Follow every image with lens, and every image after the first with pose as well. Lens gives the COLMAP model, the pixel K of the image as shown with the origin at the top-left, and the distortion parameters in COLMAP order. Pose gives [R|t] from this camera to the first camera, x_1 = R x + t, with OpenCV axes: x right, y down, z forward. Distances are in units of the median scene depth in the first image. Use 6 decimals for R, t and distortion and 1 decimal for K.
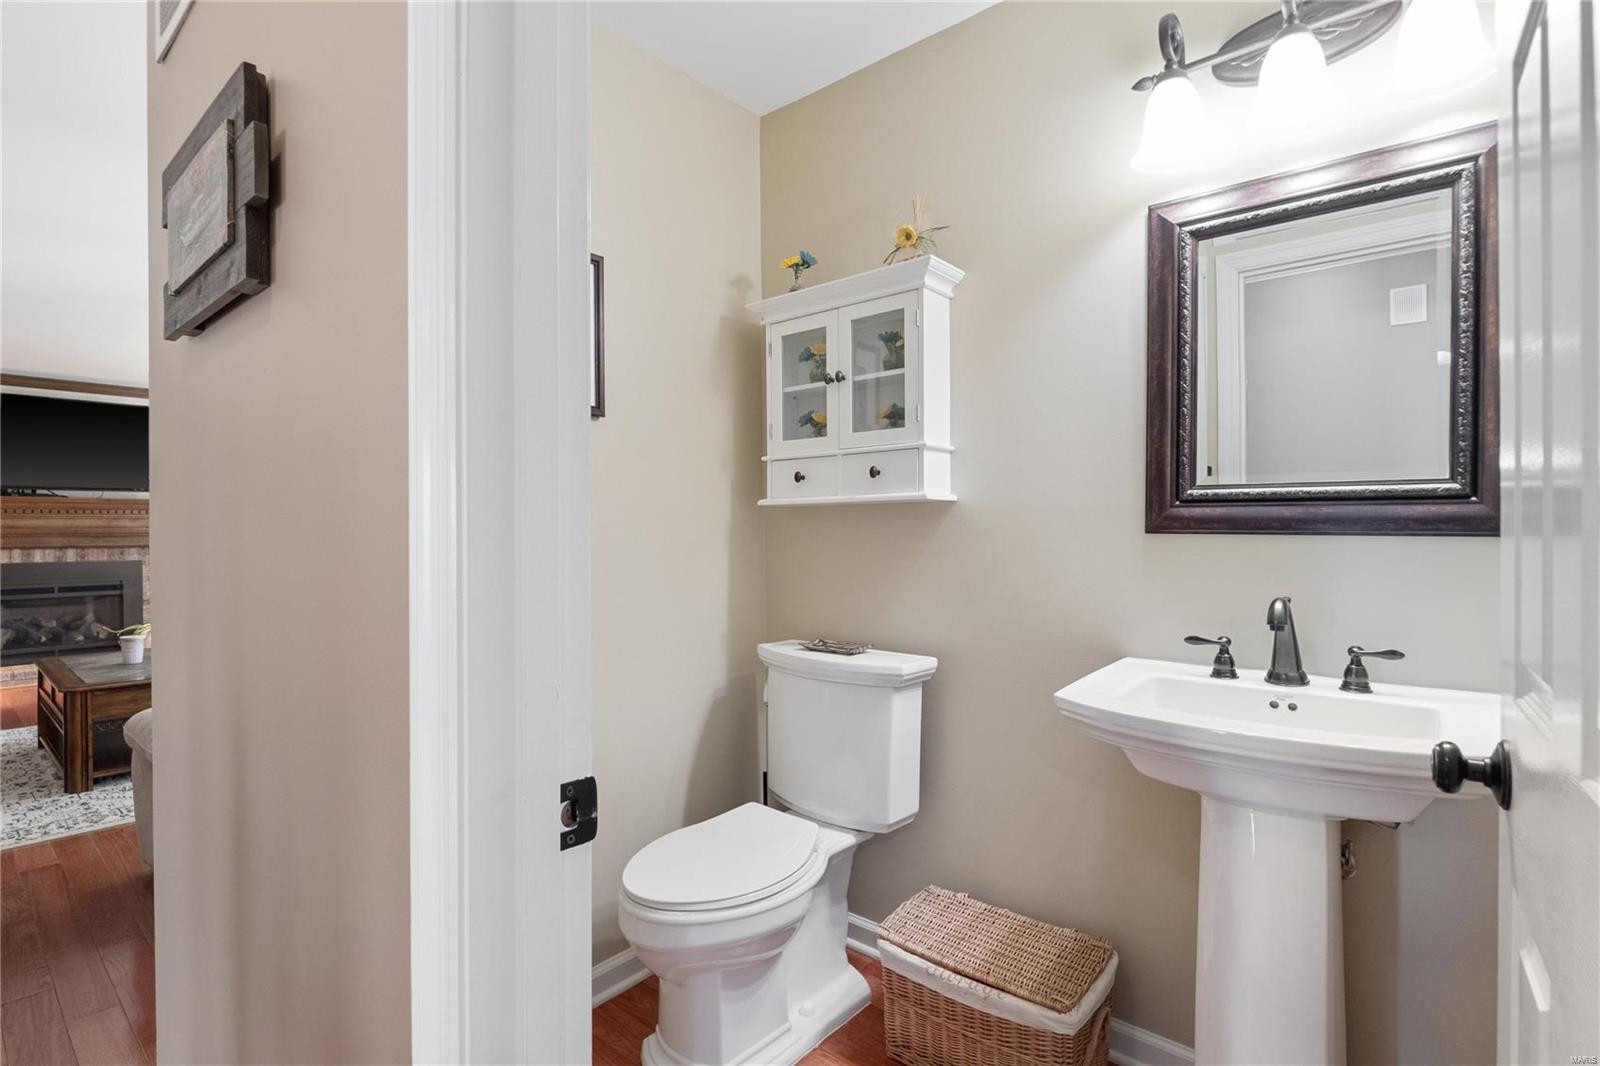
lens RADIAL K [[772.8, 0, 788.2], [0, 772.8, 531.4], [0, 0, 1]] dist [-0.007722, -0.002201]
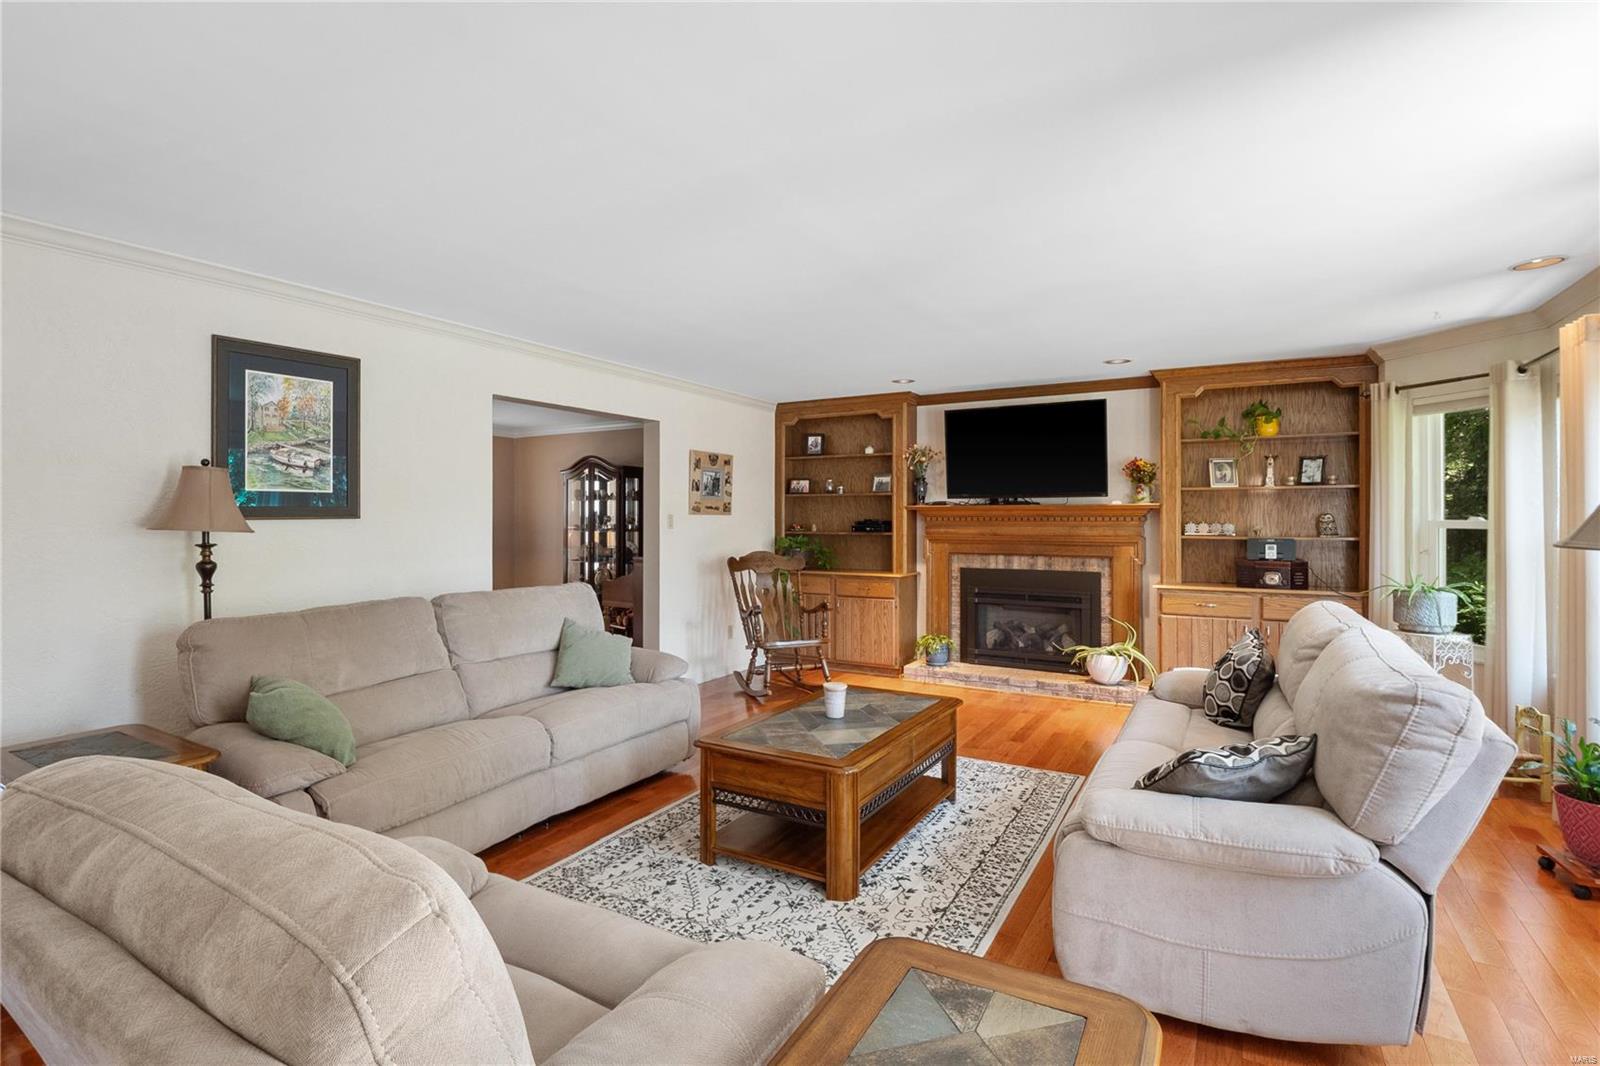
lens RADIAL K [[772.8, 0, 788.7], [0, 772.8, 524.7], [0, 0, 1]] dist [-0.007722, -0.002201]
pose [[0.177799, 0.013765, -0.983971, -0.025335], [-0.001432, 0.999905, 0.013729, -0.033235], [0.984066, -0.001032, 0.177802, 0.539675]]
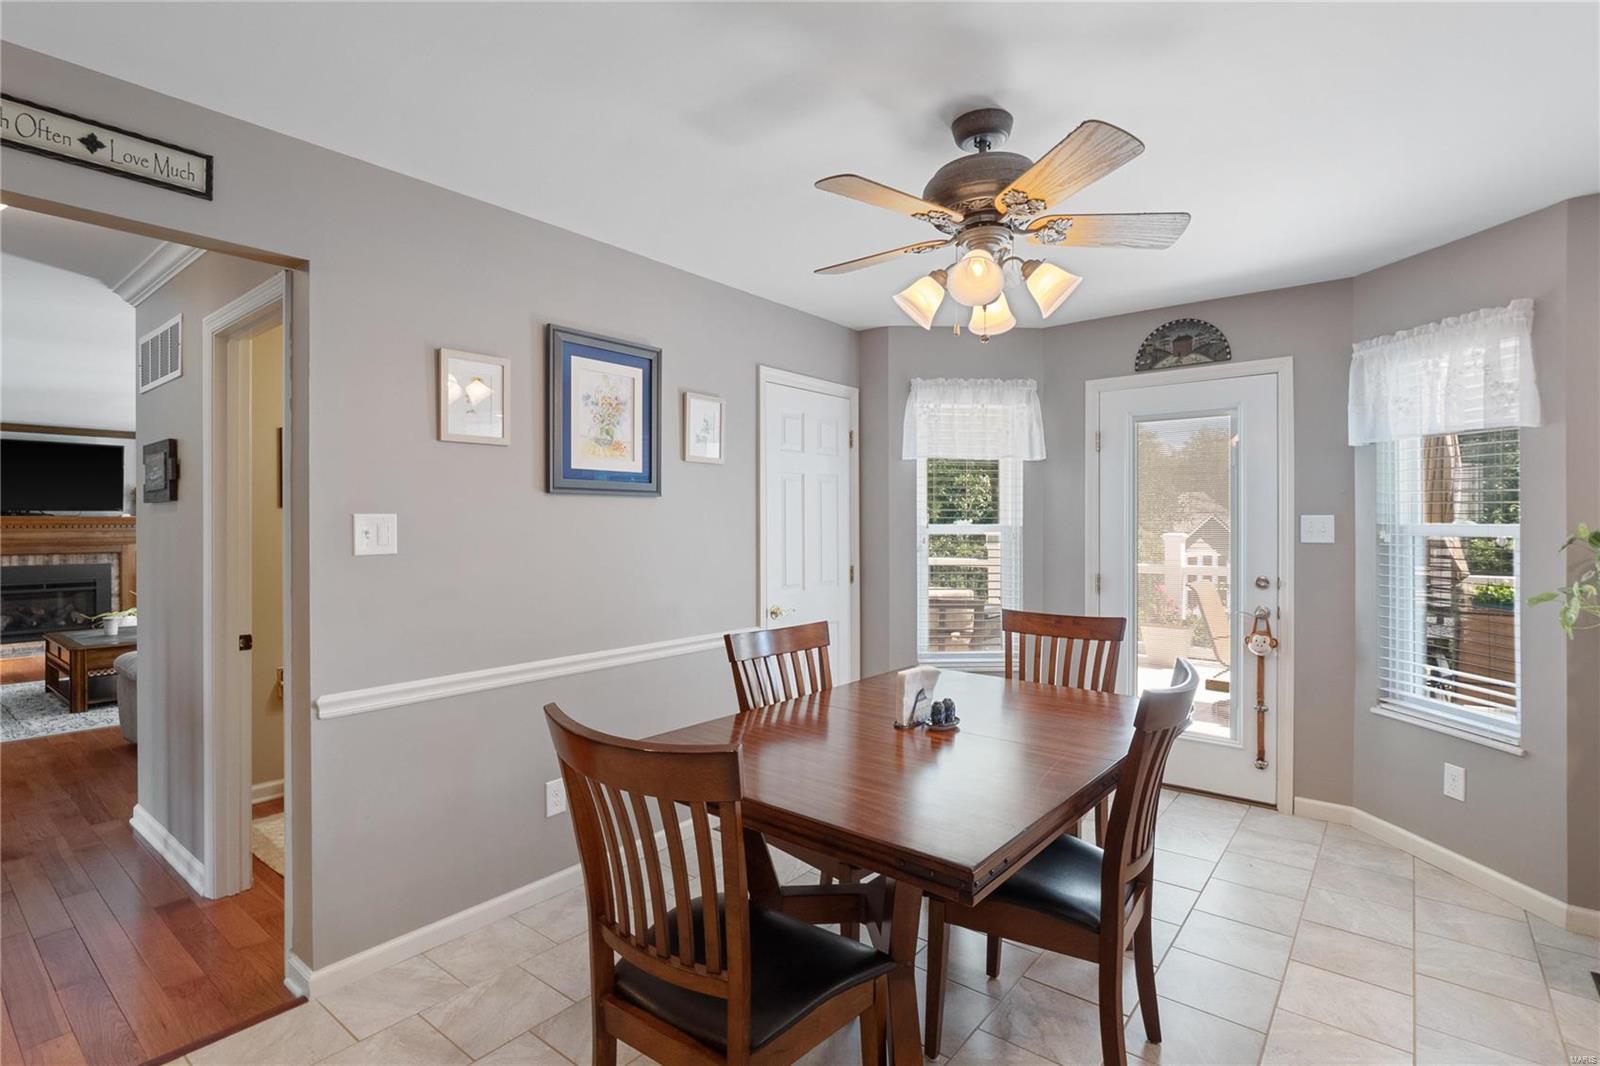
lens RADIAL K [[772.8, 0, 793.2], [0, 772.8, 524.3], [0, 0, 1]] dist [-0.007722, -0.002201]
pose [[0.999261, 0.001053, 0.038427, 0.295622], [-0.001089, 0.999999, 0.000918, -0.034506], [-0.038426, -0.000960, 0.999261, -0.385079]]
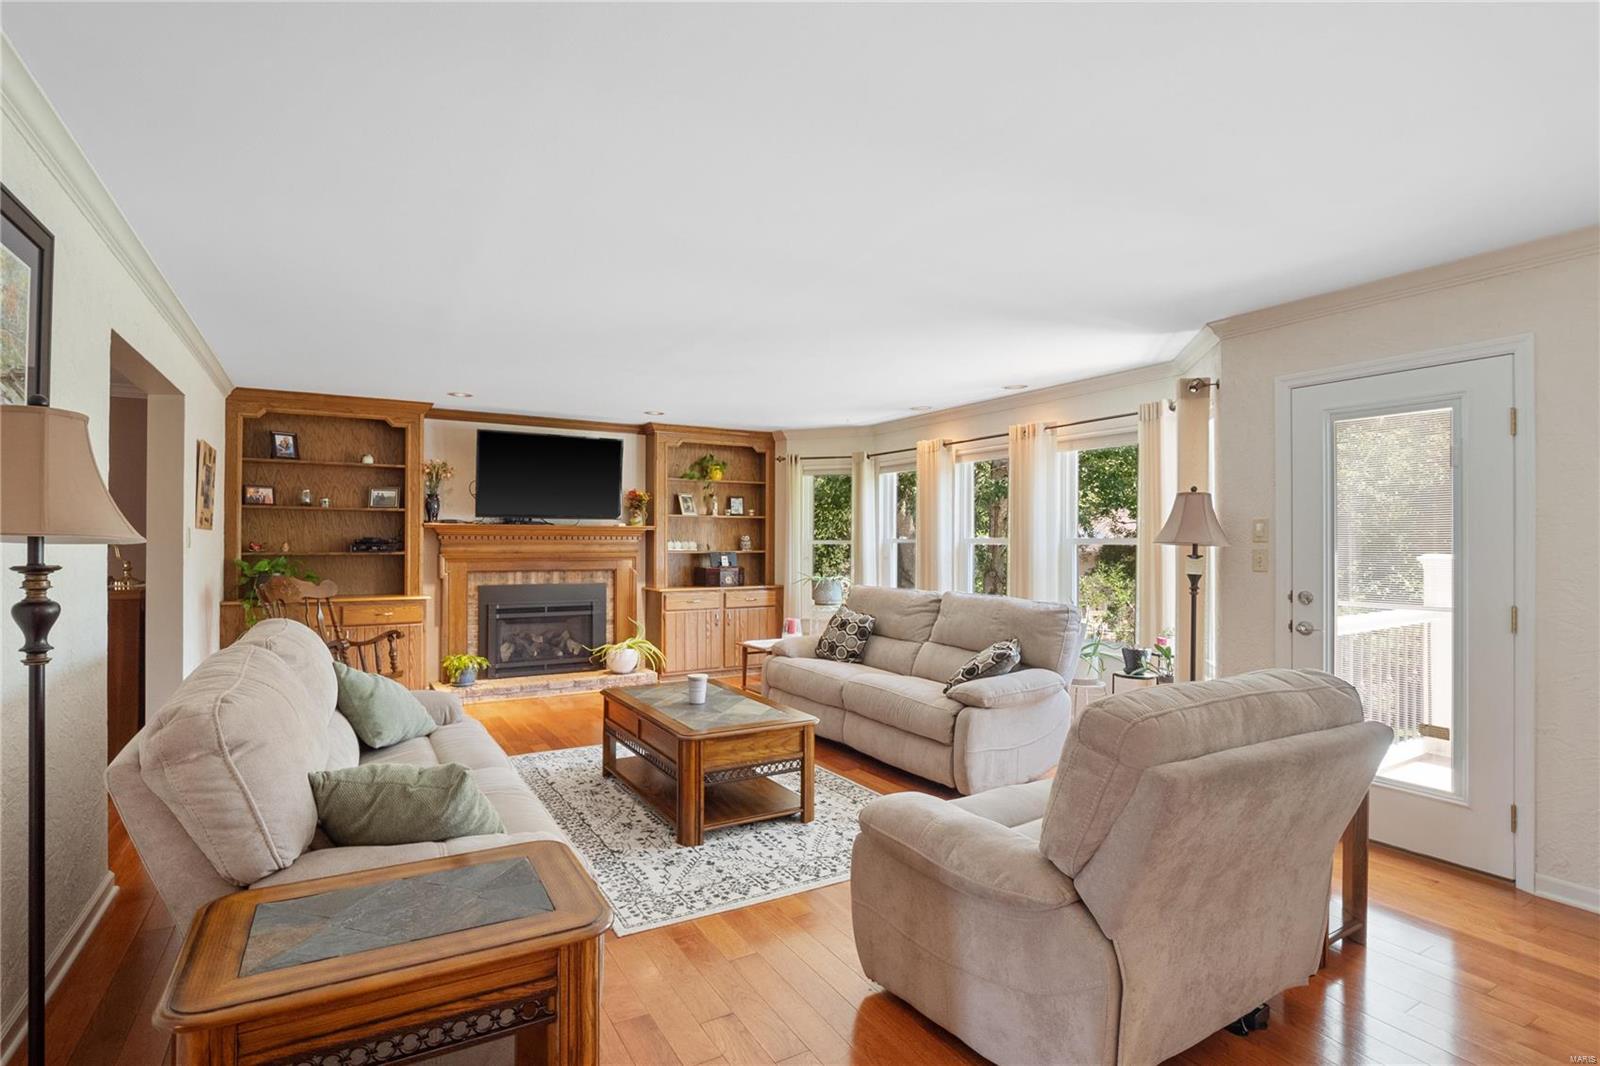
lens RADIAL K [[772.8, 0, 776.7], [0, 772.8, 541.6], [0, 0, 1]] dist [-0.007722, -0.002201]
pose [[0.943775, 0.005765, -0.330538, -0.293622], [-0.006848, 0.999974, -0.002110, -0.021456], [0.330517, 0.004255, 0.943790, 0.070451]]
